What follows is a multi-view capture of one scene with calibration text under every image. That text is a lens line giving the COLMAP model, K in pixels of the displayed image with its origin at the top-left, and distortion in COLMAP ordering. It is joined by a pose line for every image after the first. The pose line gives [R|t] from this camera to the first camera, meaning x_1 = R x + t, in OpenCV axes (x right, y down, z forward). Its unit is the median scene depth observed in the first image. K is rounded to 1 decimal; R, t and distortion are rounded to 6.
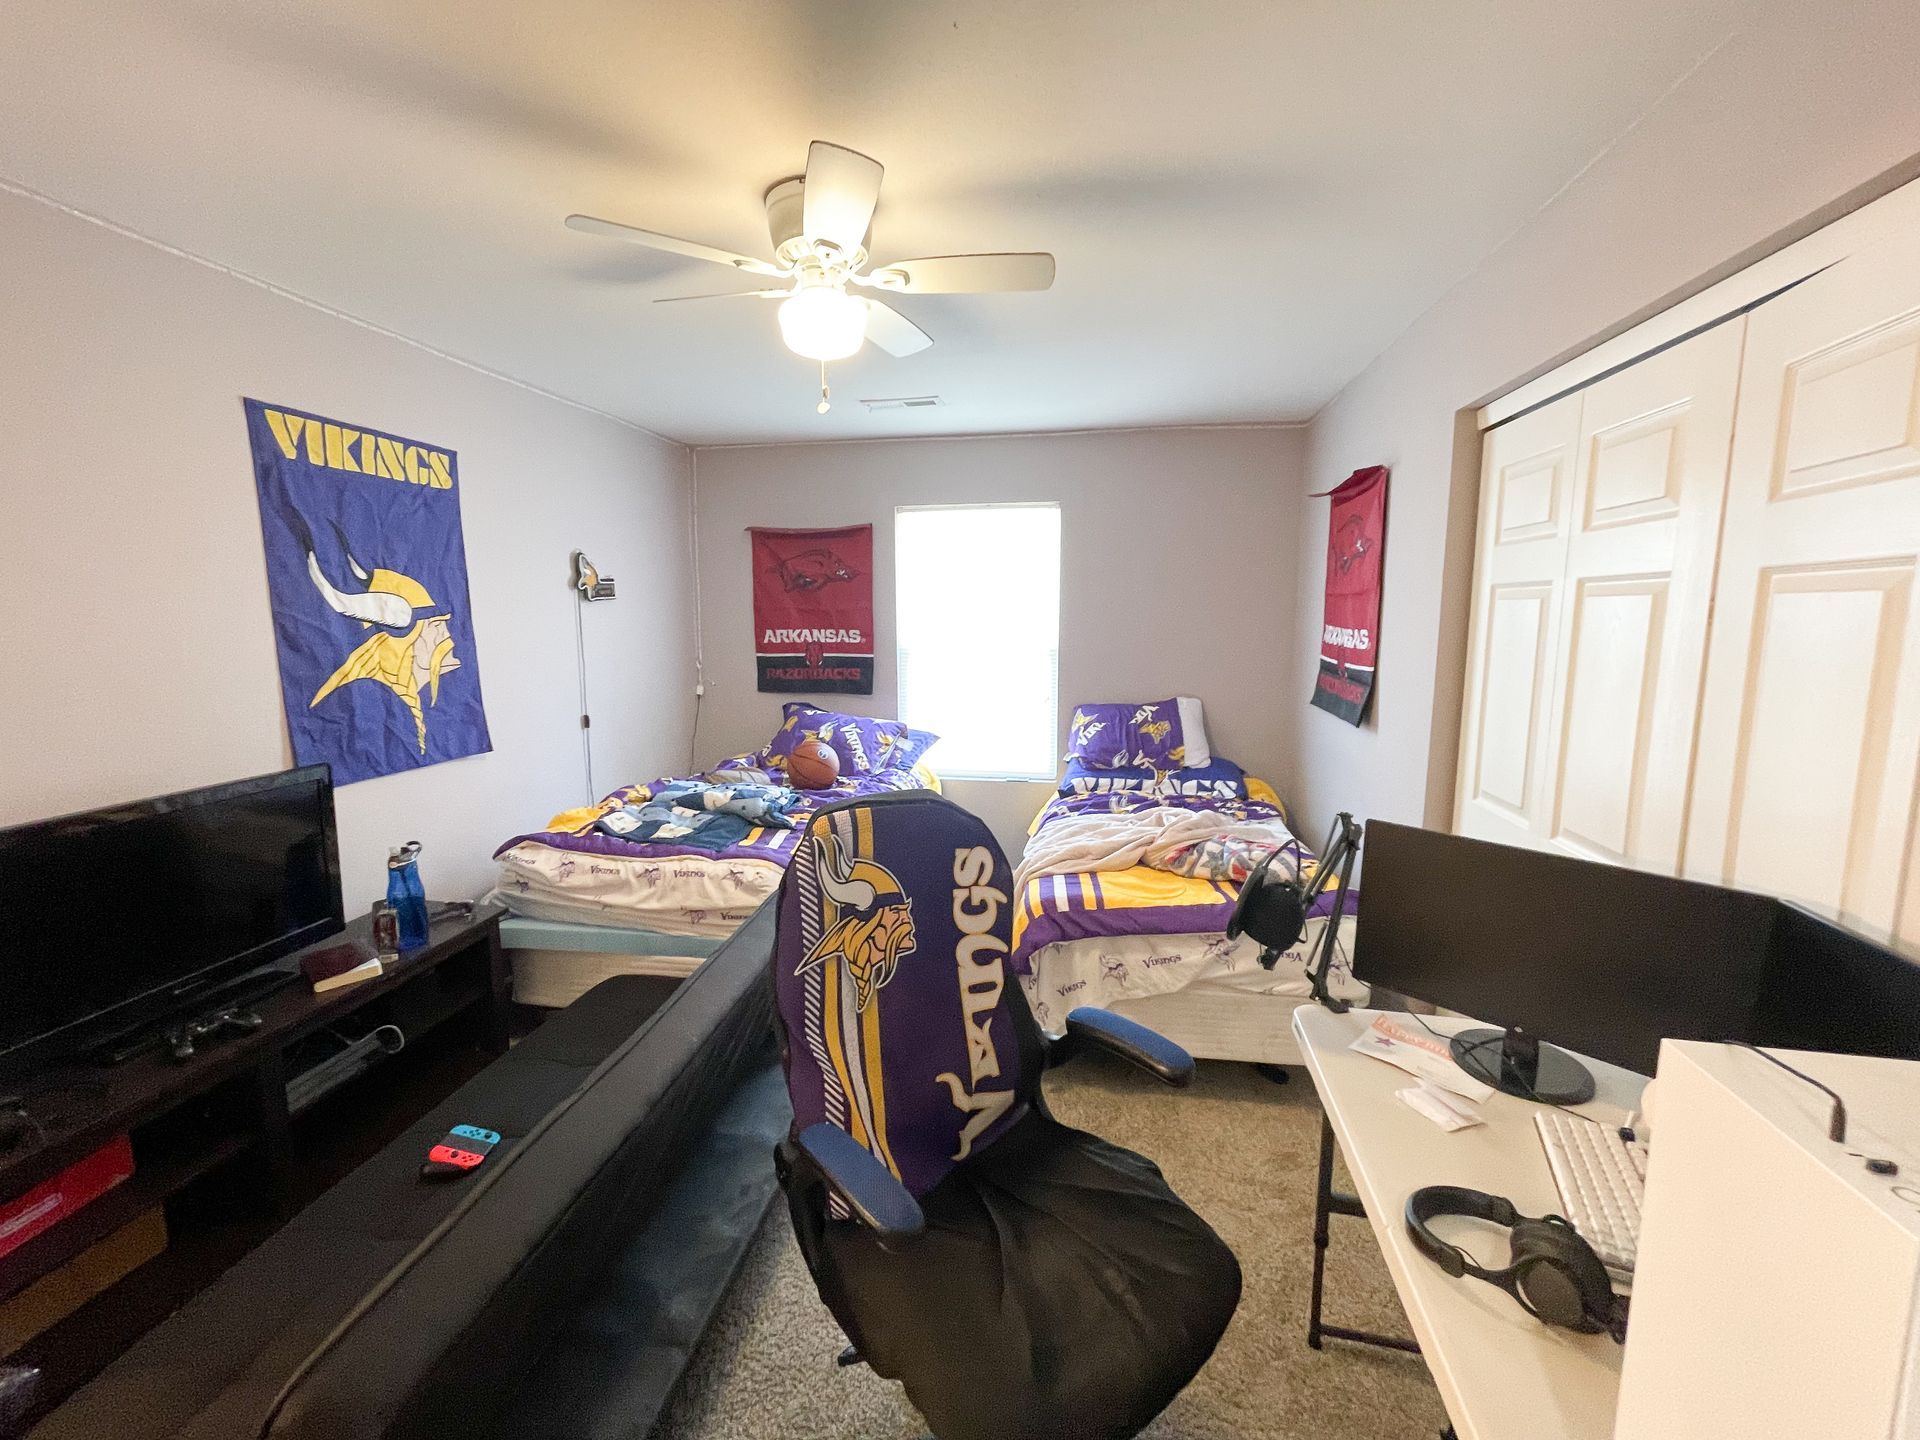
lens RADIAL K [[780.5, 0, 949.7], [0, 780.5, 721.3], [0, 0, 1]] dist [-0.001693, 0.000403]
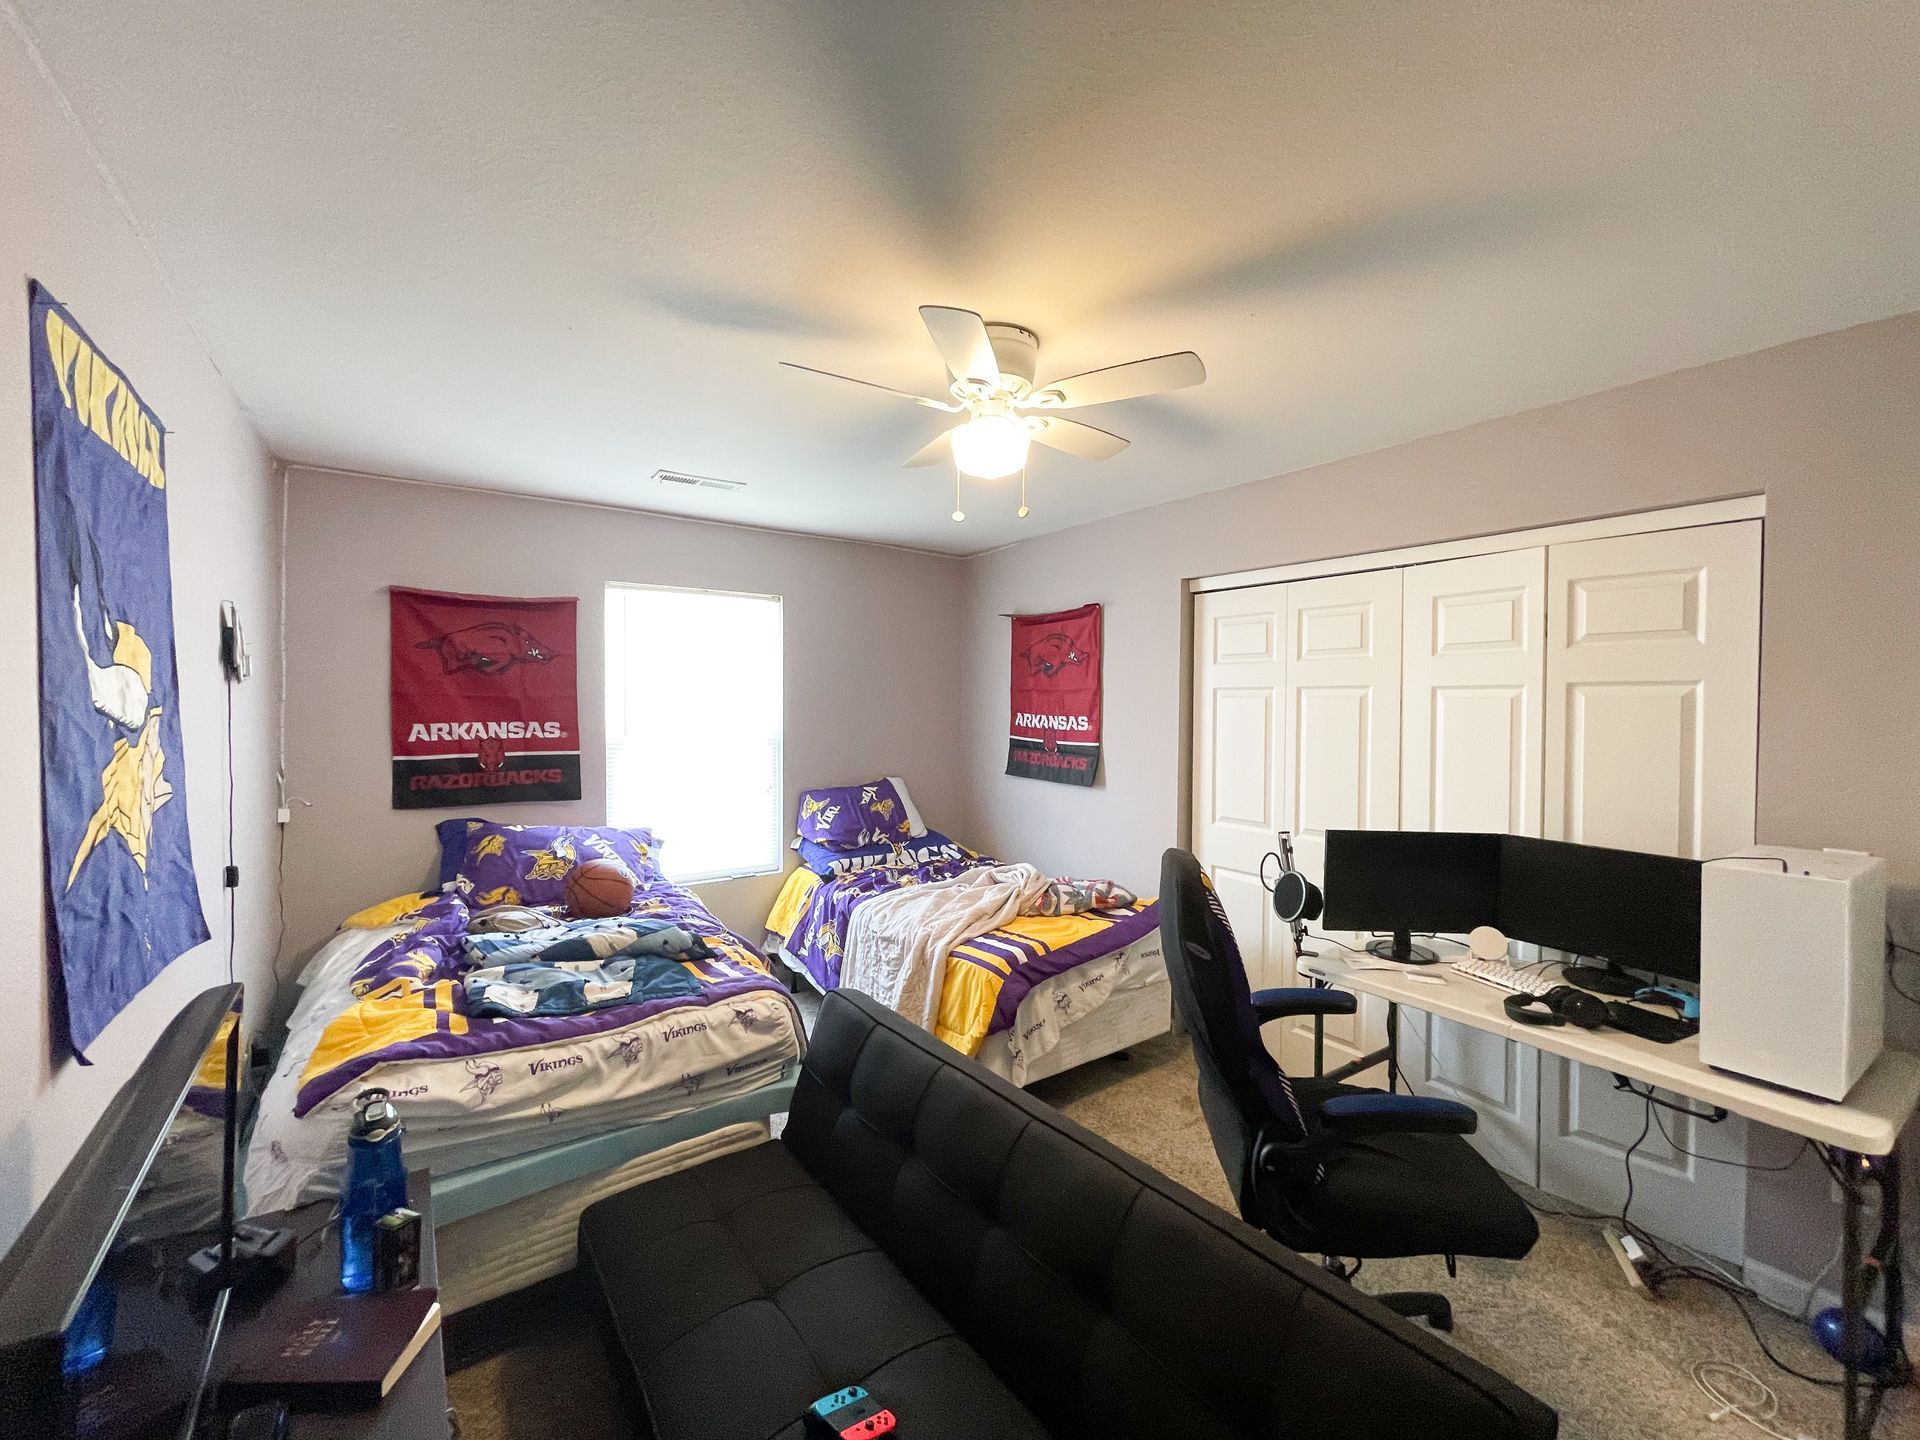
lens RADIAL K [[780.5, 0, 957.3], [0, 780.5, 717.7], [0, 0, 1]] dist [-0.001693, 0.000403]
pose [[0.700563, -0.010878, 0.713507, -0.459389], [0.092939, 0.992758, -0.076117, -0.022054], [-0.707512, 0.119637, 0.696501, 0.141631]]
